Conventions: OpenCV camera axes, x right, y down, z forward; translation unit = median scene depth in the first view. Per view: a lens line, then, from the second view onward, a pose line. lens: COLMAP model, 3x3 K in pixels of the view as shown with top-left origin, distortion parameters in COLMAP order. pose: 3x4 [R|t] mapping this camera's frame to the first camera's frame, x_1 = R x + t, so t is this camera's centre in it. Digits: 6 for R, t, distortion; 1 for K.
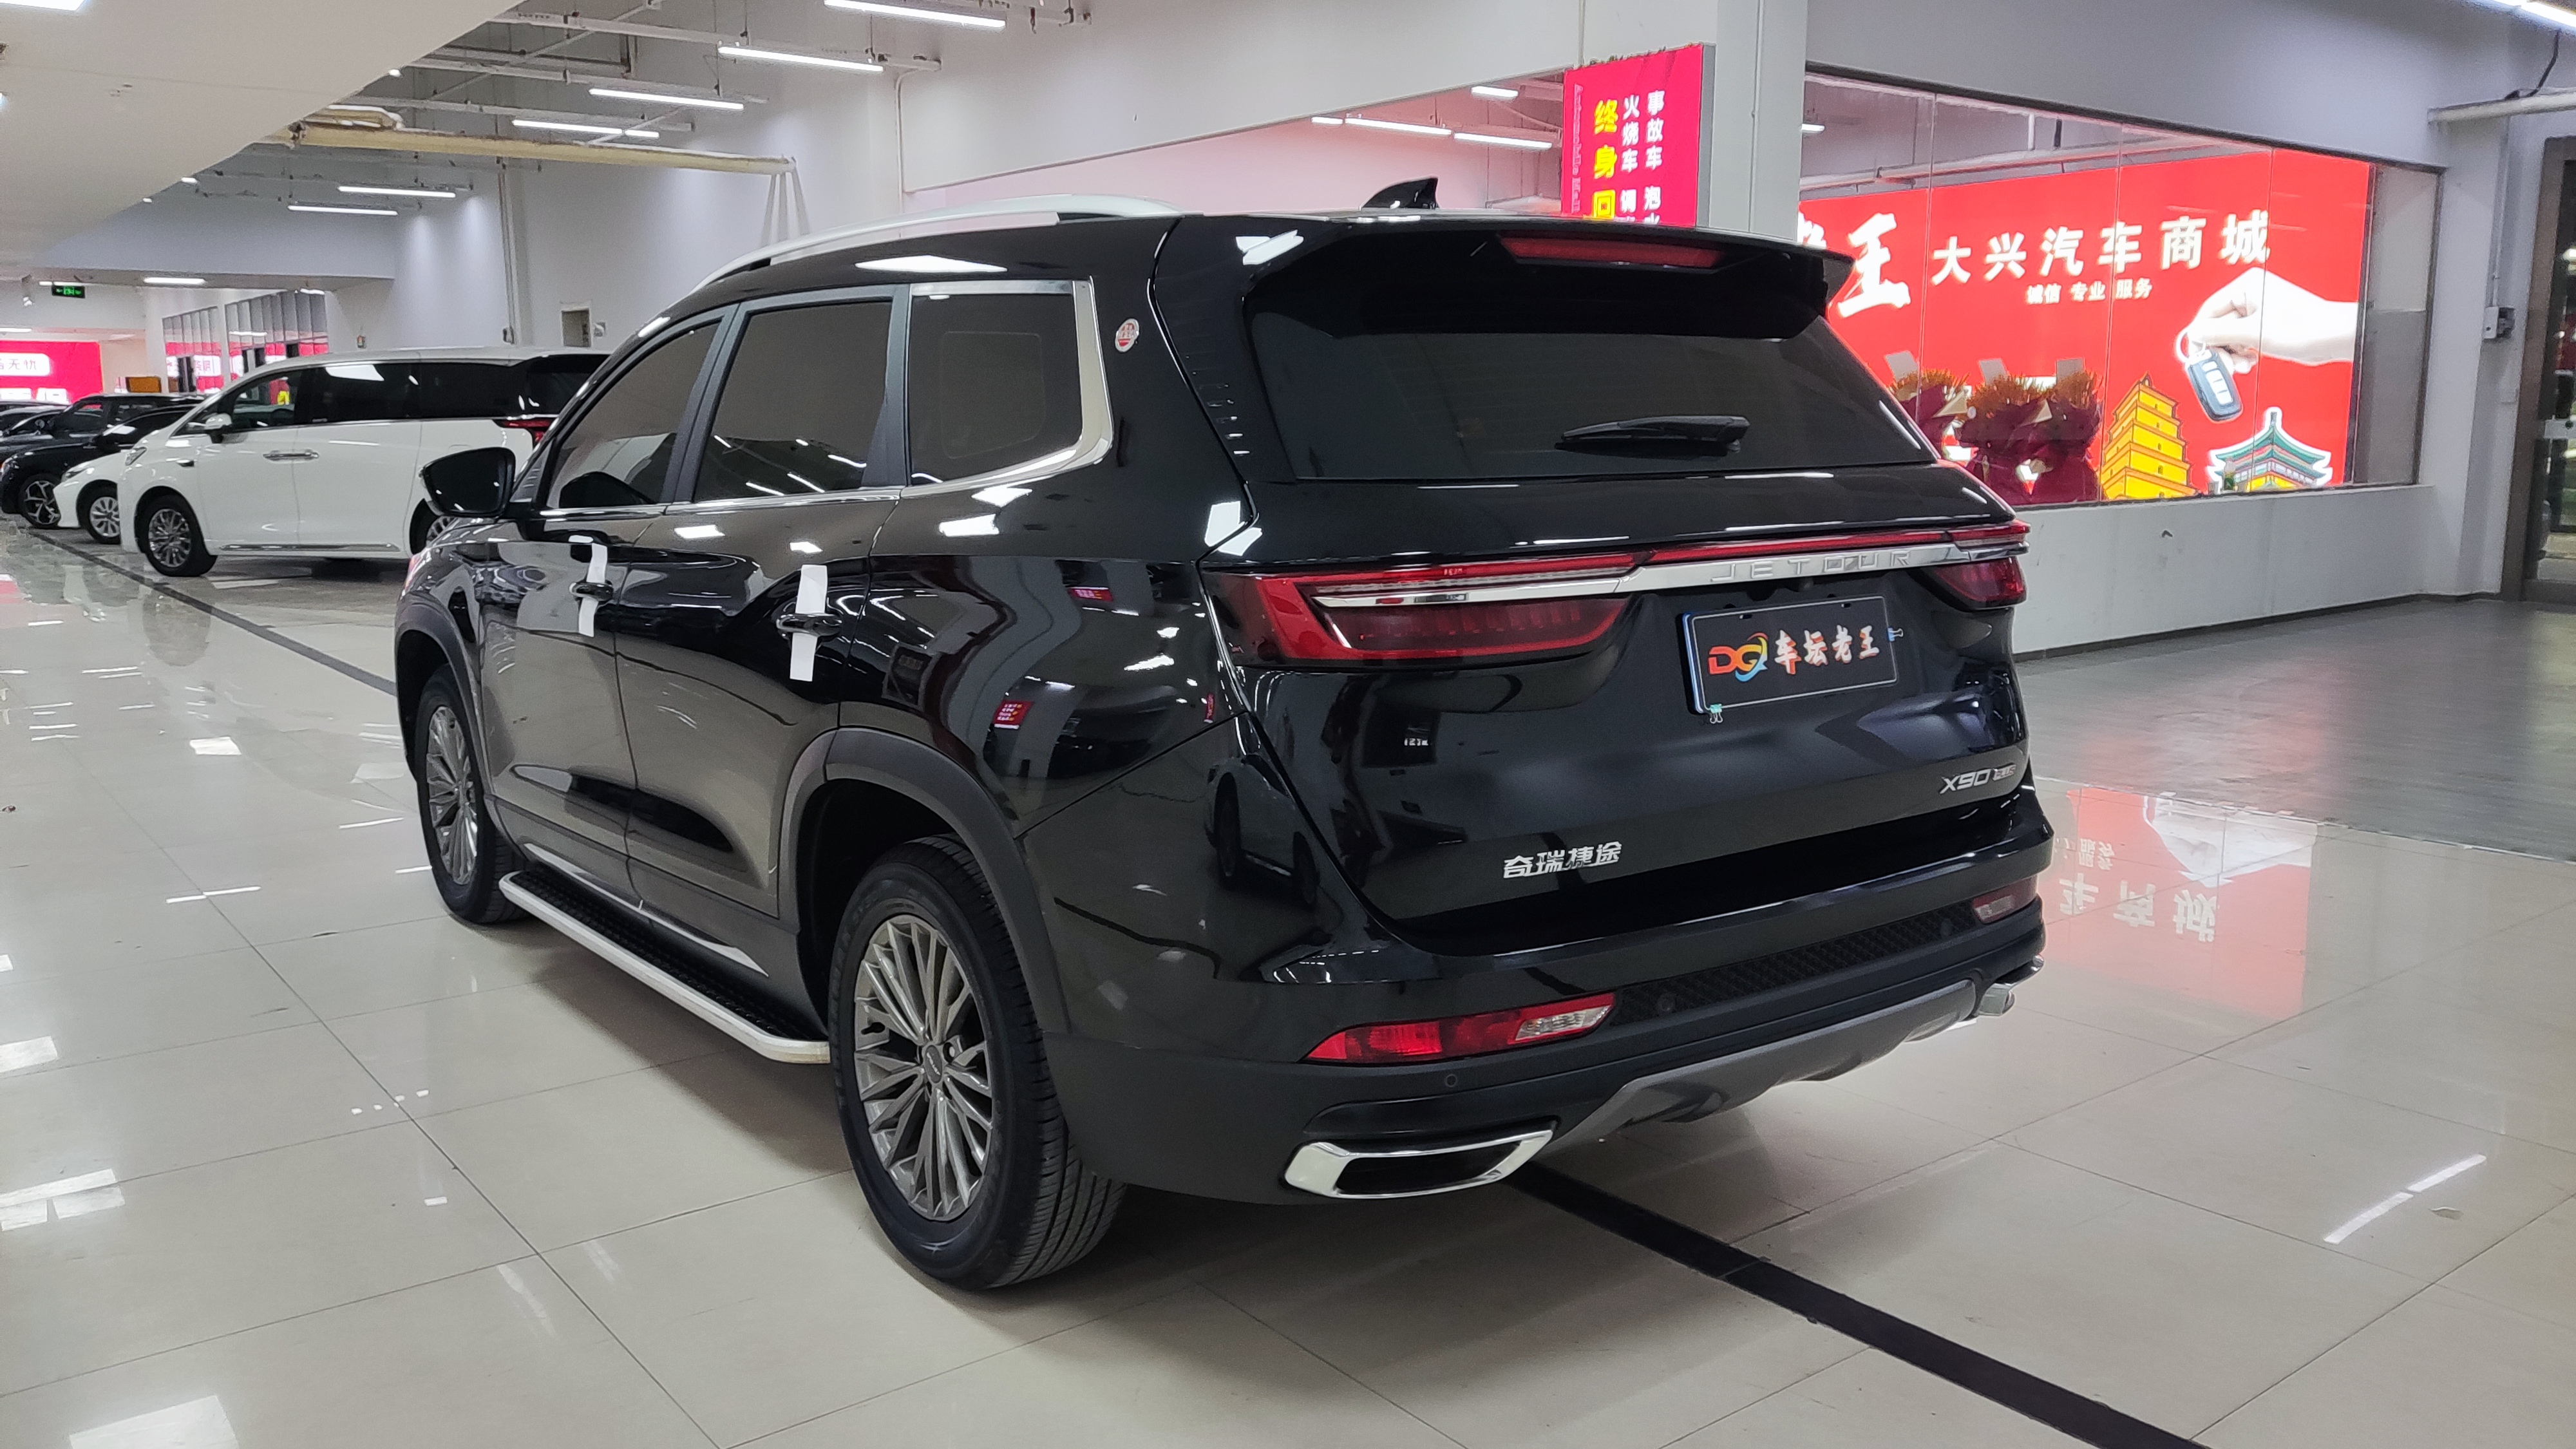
lens RADIAL K [[1955.3, 0, 1303.3], [0, 1955.3, 718.2], [0, 0, 1]] dist [0.028906, -0.009223]
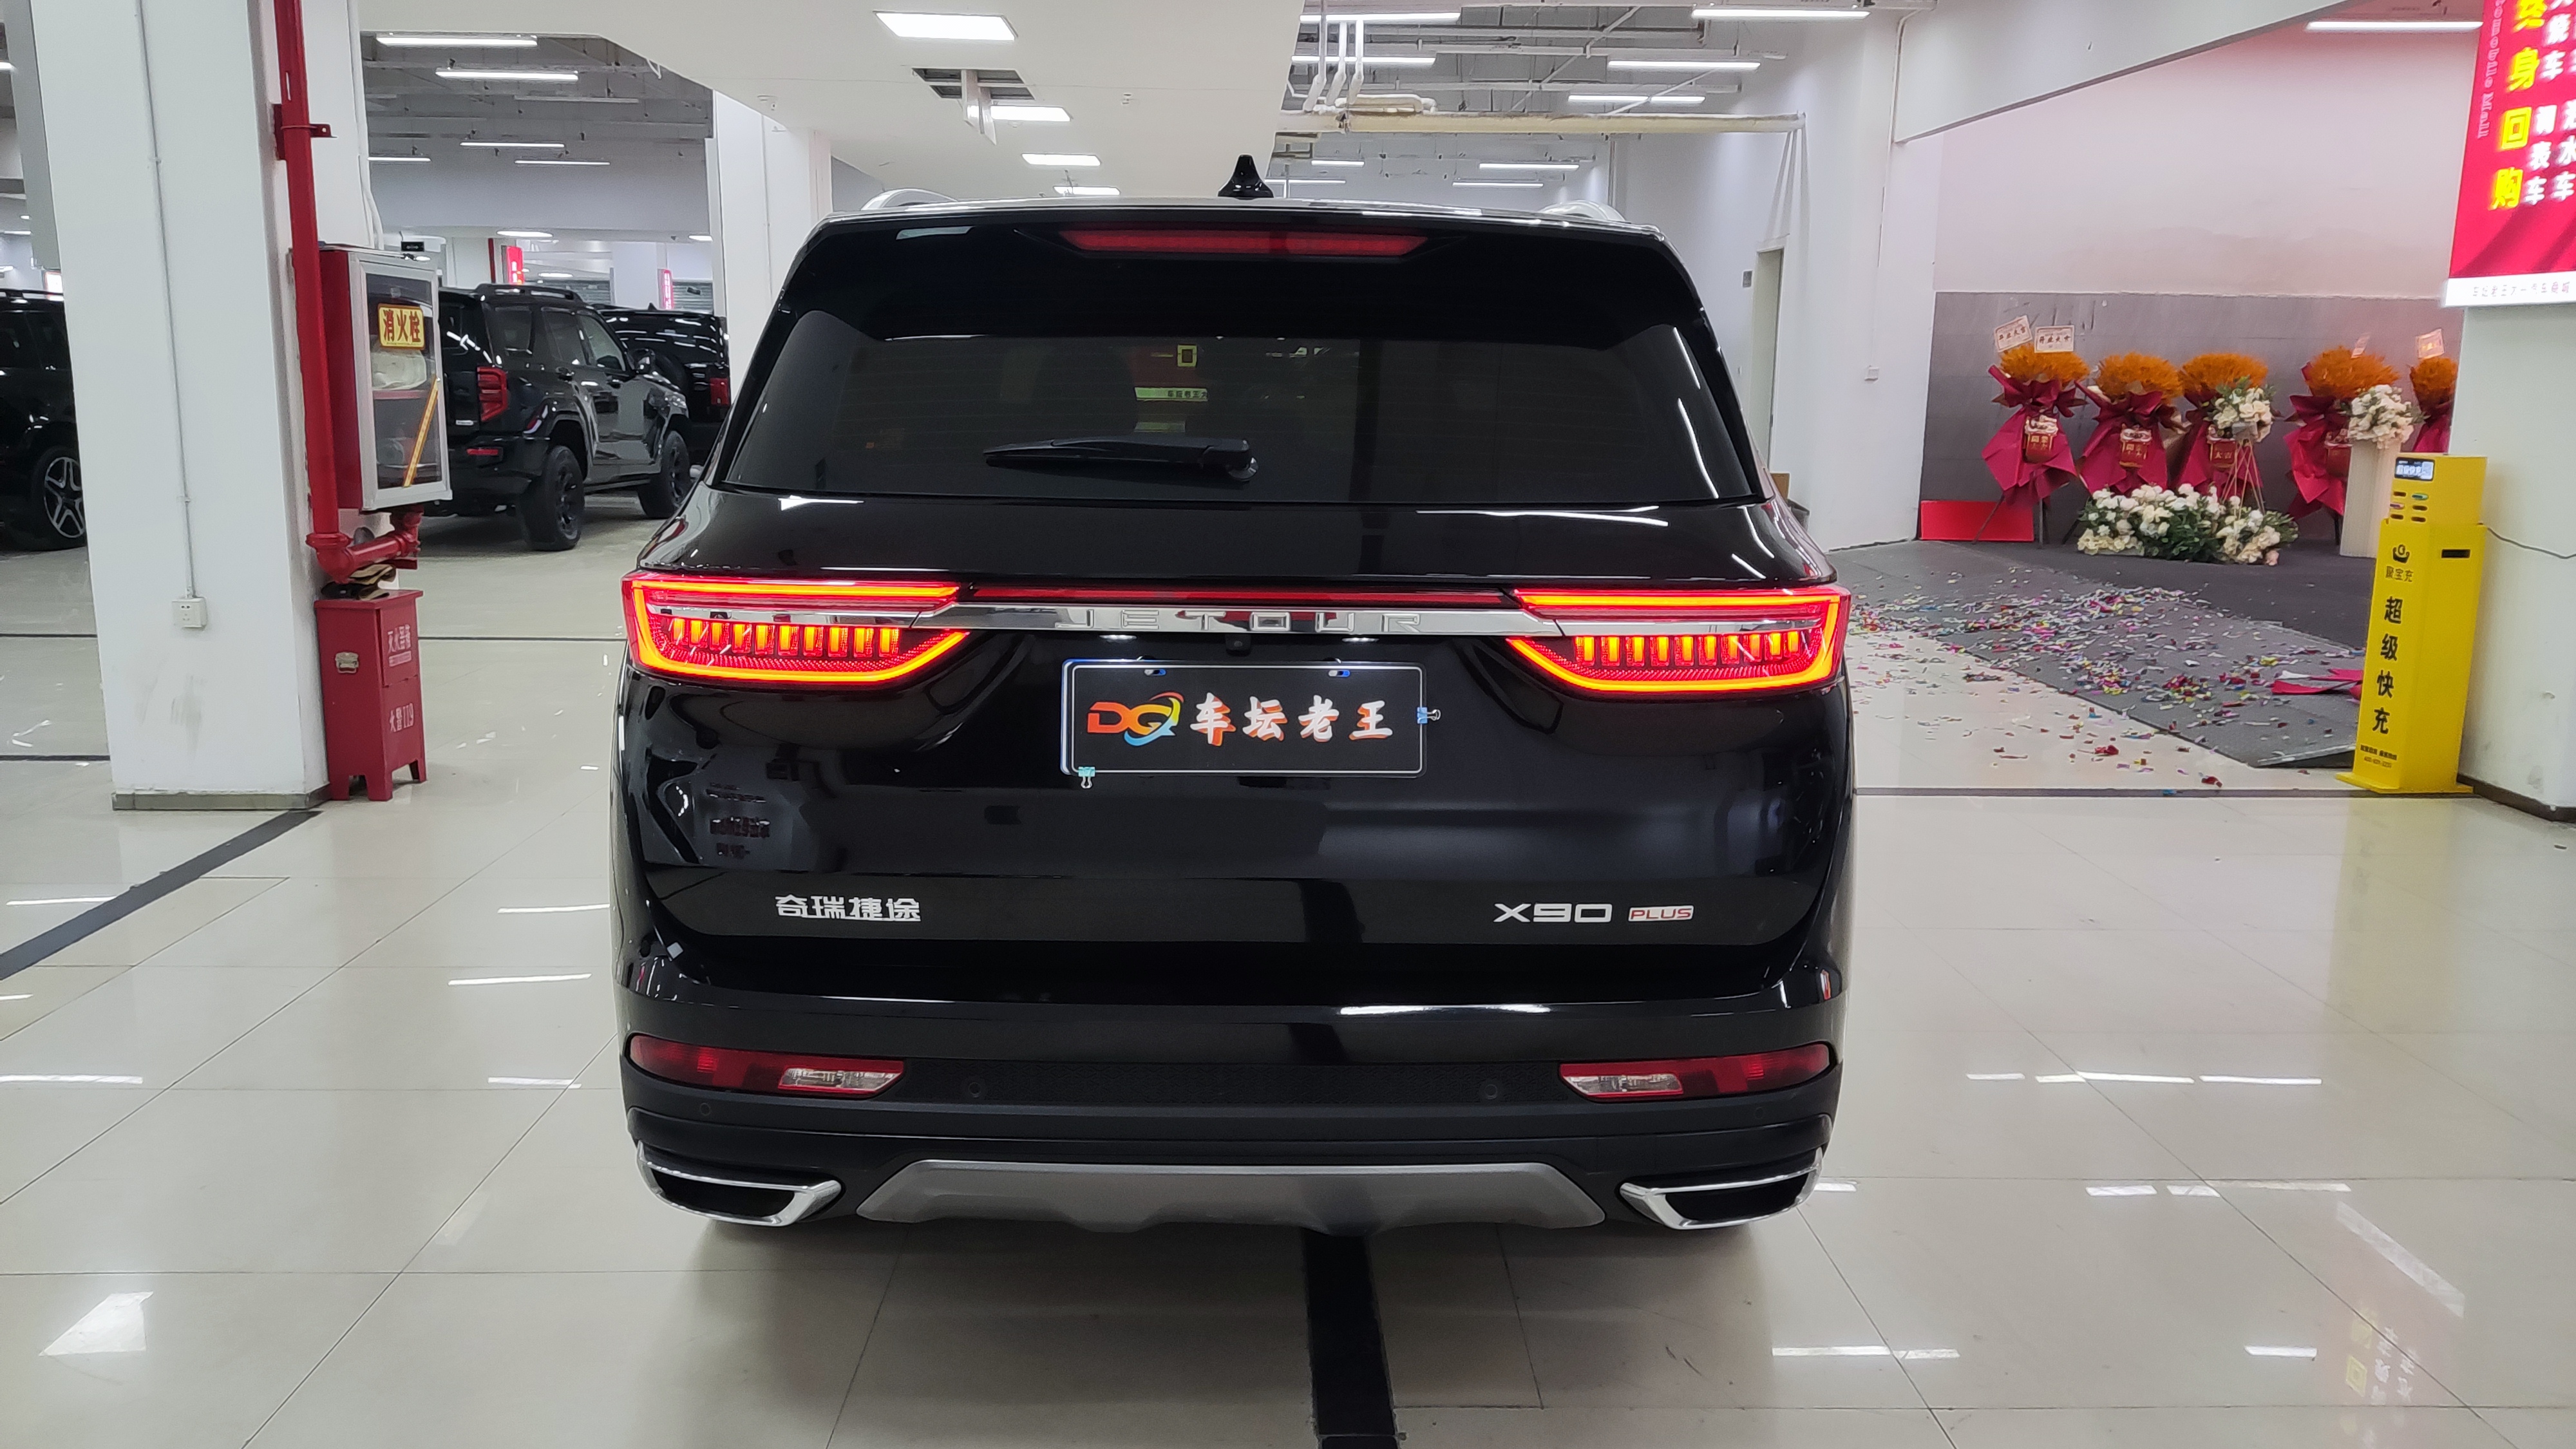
lens RADIAL K [[1955.3, 0, 1283.3], [0, 1955.3, 729.9], [0, 0, 1]] dist [0.028906, -0.009223]
pose [[0.805451, 0.125472, -0.579229, 0.726887], [-0.109147, 0.992020, 0.063116, -0.081733], [0.582526, 0.012384, 0.812718, 0.316851]]
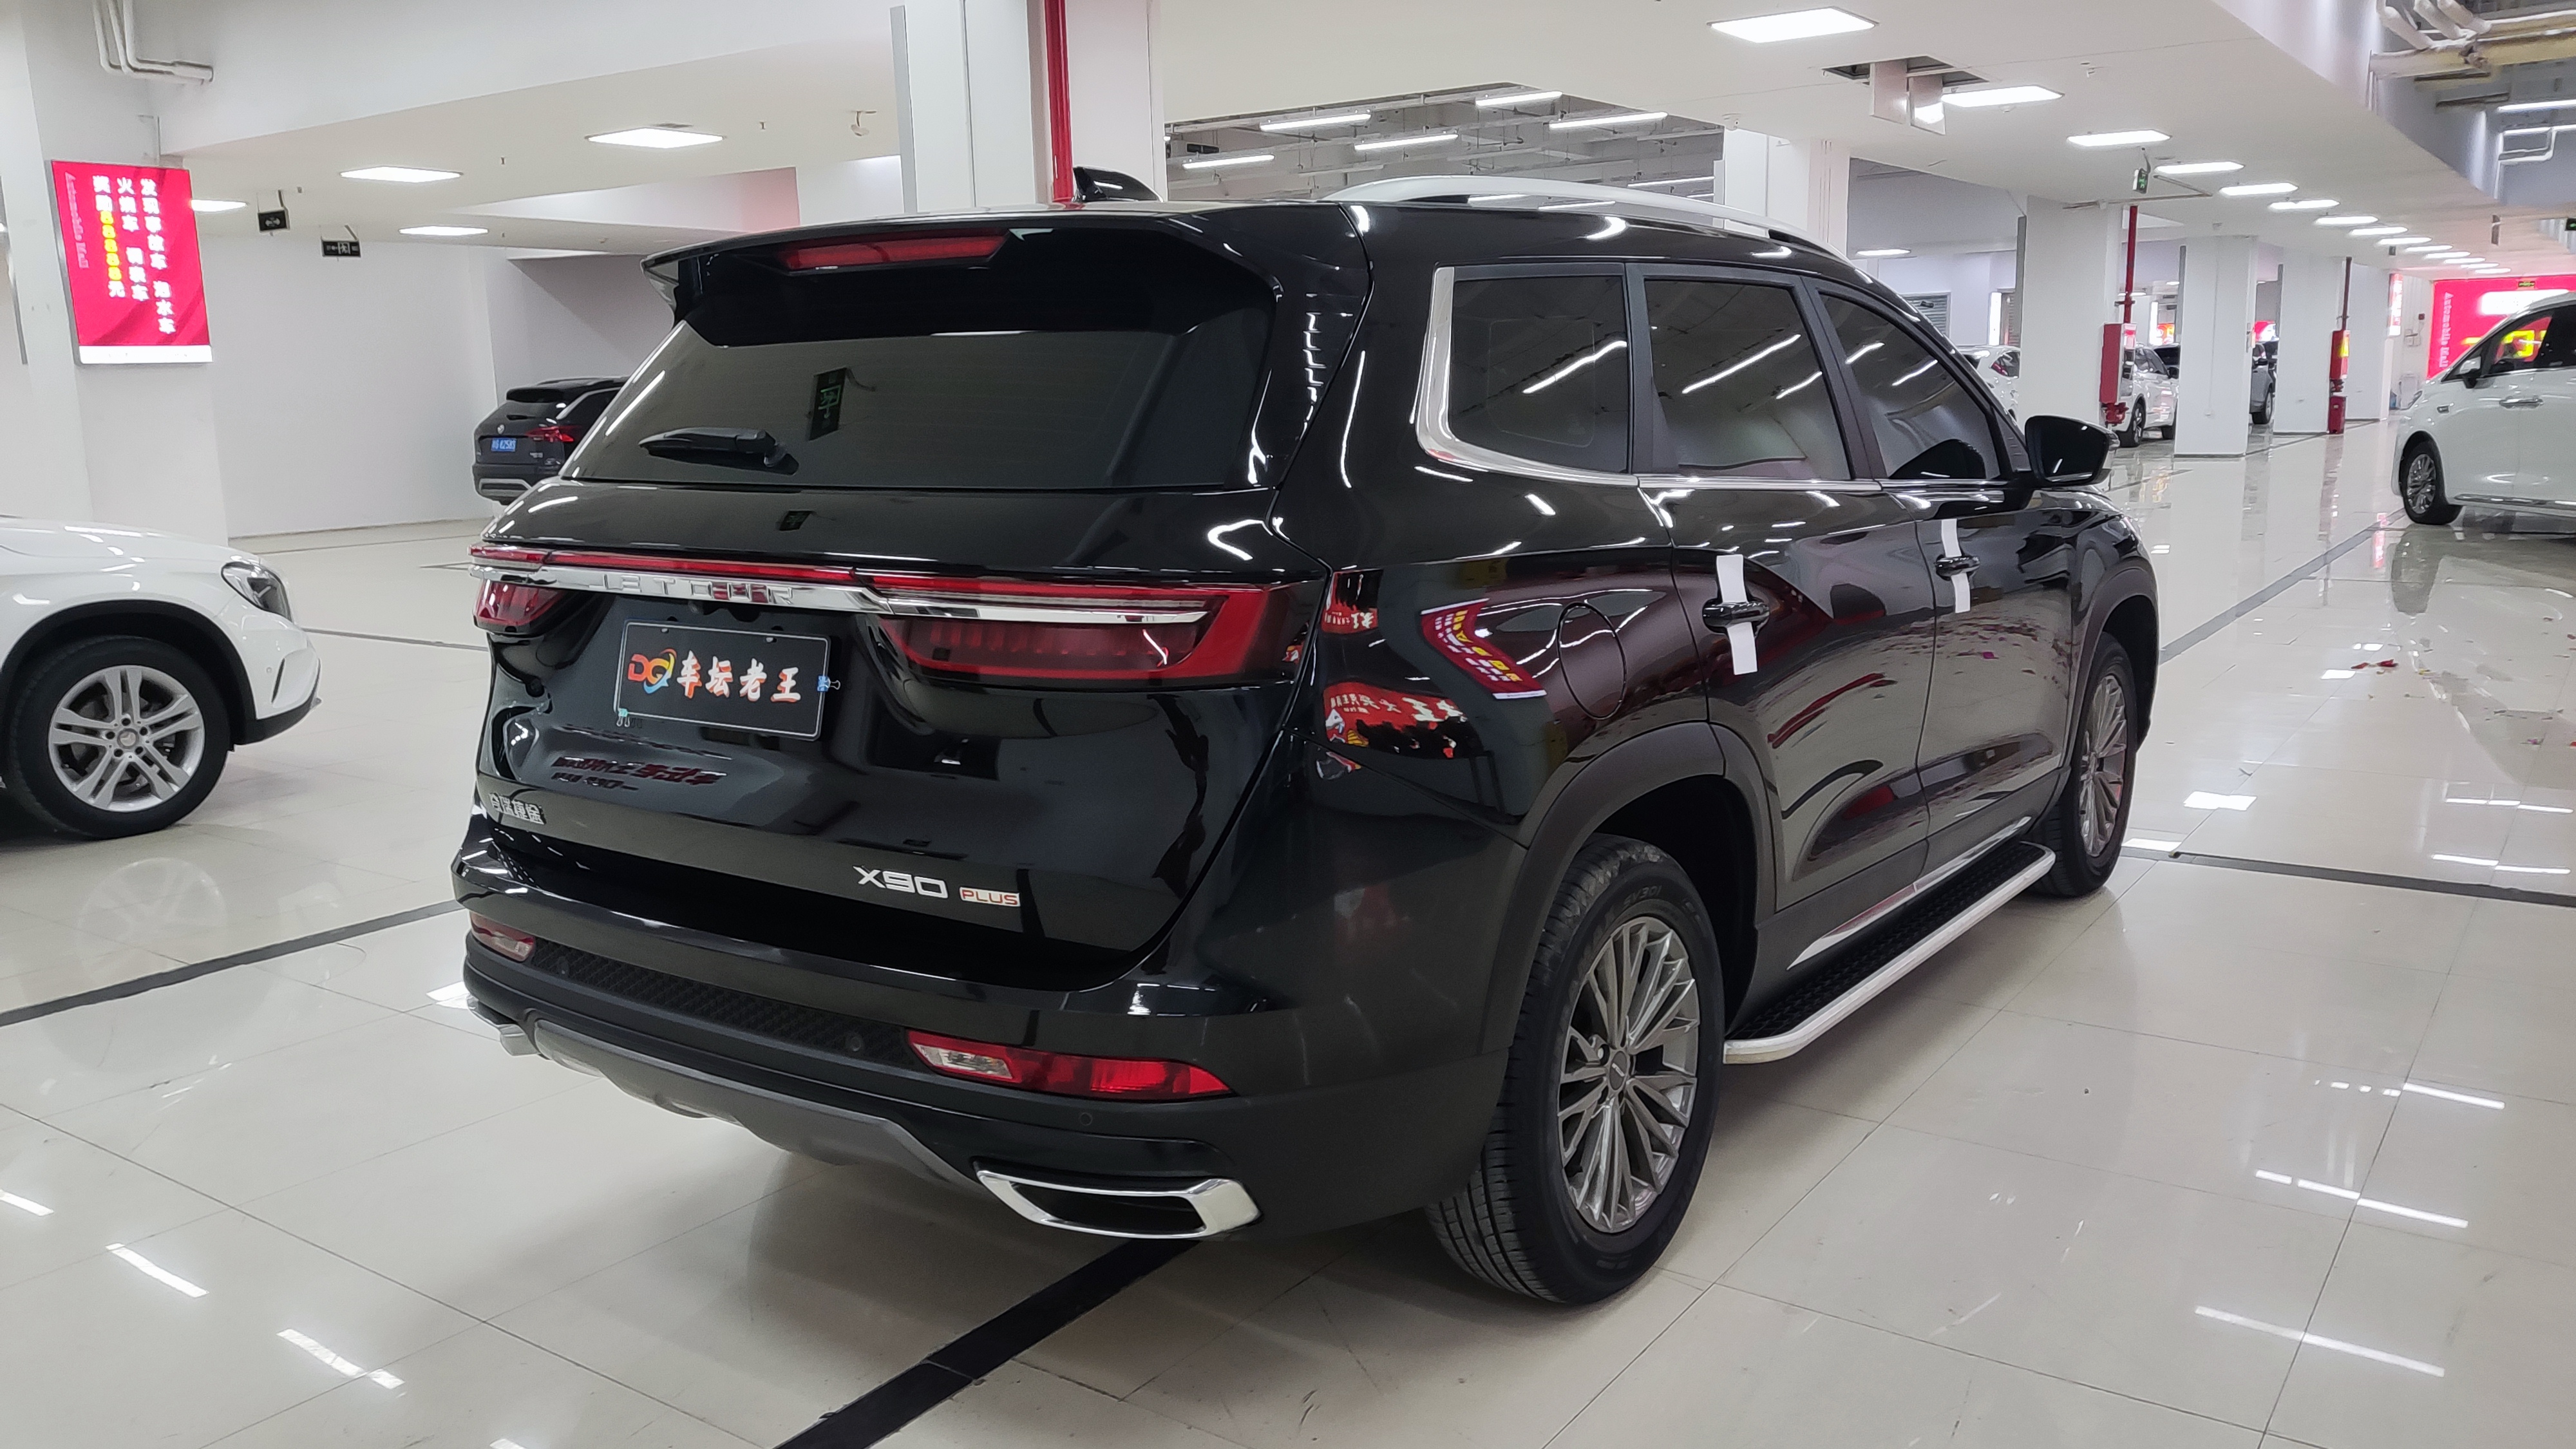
lens RADIAL K [[1955.3, 0, 1283.7], [0, 1955.3, 724.1], [0, 0, 1]] dist [0.028906, -0.009223]
pose [[0.292249, 0.166388, -0.941757, 1.189282], [-0.131576, 0.982379, 0.132735, -0.168186], [0.947248, 0.085121, 0.308992, 0.936726]]
